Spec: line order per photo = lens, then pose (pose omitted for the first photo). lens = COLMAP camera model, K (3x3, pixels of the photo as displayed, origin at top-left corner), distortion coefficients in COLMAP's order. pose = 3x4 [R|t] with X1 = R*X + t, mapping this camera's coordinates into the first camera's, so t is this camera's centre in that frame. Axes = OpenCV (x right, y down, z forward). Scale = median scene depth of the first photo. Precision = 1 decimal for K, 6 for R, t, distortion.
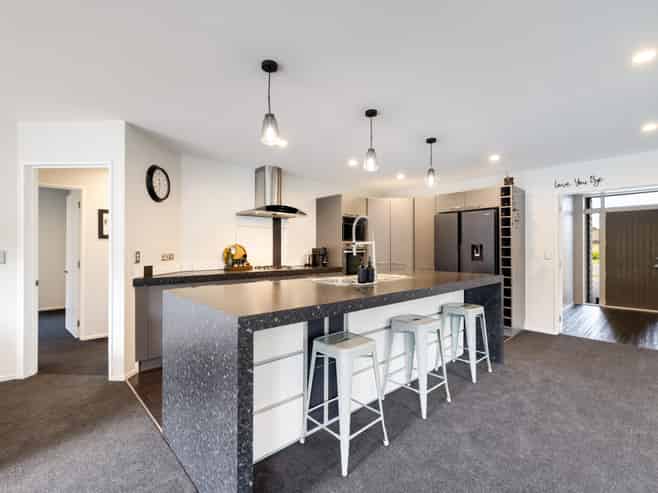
lens RADIAL K [[309.3, 0, 329.0], [0, 309.3, 246.5], [0, 0, 1]] dist [-0.001097, -0.000171]
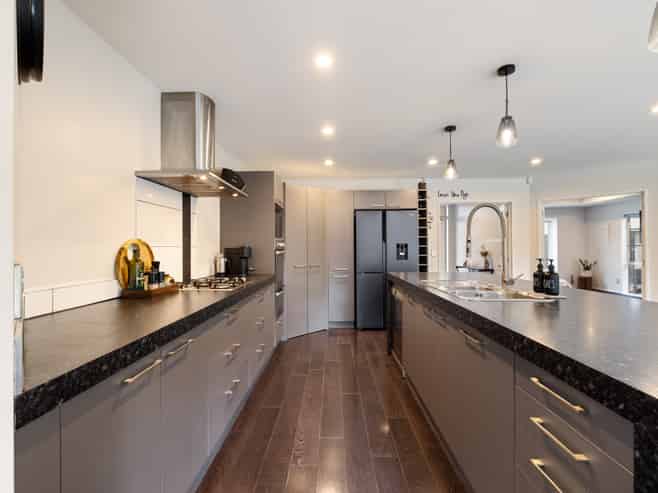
lens RADIAL K [[309.3, 0, 329.0], [0, 309.3, 246.5], [0, 0, 1]] dist [-0.001097, -0.000171]
pose [[0.703212, 0.001040, 0.710979, -0.425107], [-0.003186, 0.999994, 0.001688, 0.001979], [-0.710973, -0.003452, 0.703211, 0.466897]]
